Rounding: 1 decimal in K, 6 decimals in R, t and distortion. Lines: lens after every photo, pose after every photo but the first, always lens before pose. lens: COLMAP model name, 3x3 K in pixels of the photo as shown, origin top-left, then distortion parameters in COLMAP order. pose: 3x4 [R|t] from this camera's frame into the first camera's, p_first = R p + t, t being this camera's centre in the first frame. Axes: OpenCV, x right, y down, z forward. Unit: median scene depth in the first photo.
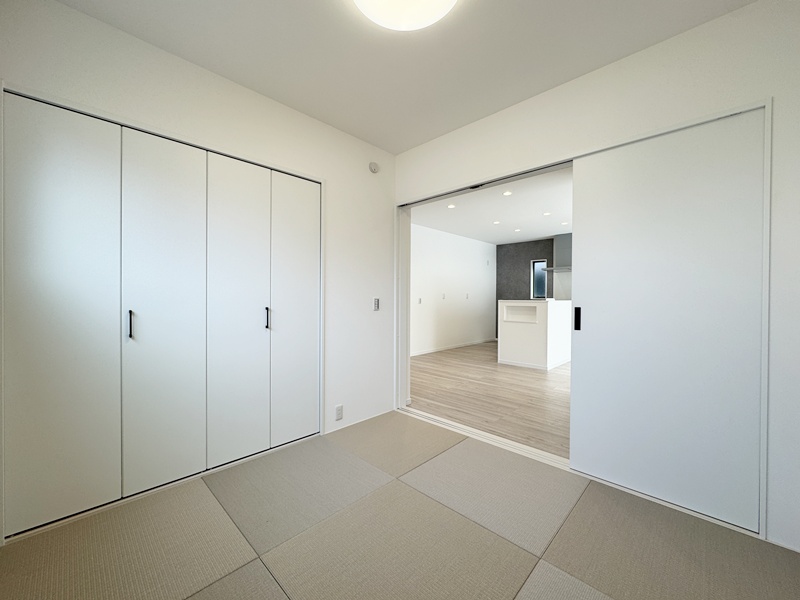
lens RADIAL K [[321.5, 0, 400.0], [0, 321.5, 300.0], [0, 0, 1]] dist [-0.003948, -0.000217]
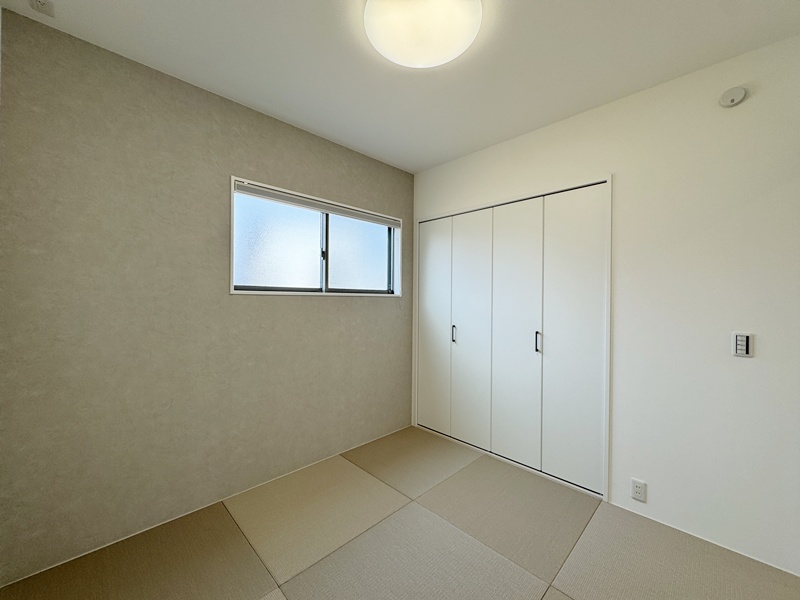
lens RADIAL K [[321.5, 0, 400.0], [0, 321.5, 300.0], [0, 0, 1]] dist [-0.003948, -0.000217]
pose [[-0.025341, -0.002812, -0.999675, 0.614801], [-0.015445, 0.999878, -0.002421, -0.067073], [0.999560, 0.015379, -0.025381, 0.568548]]
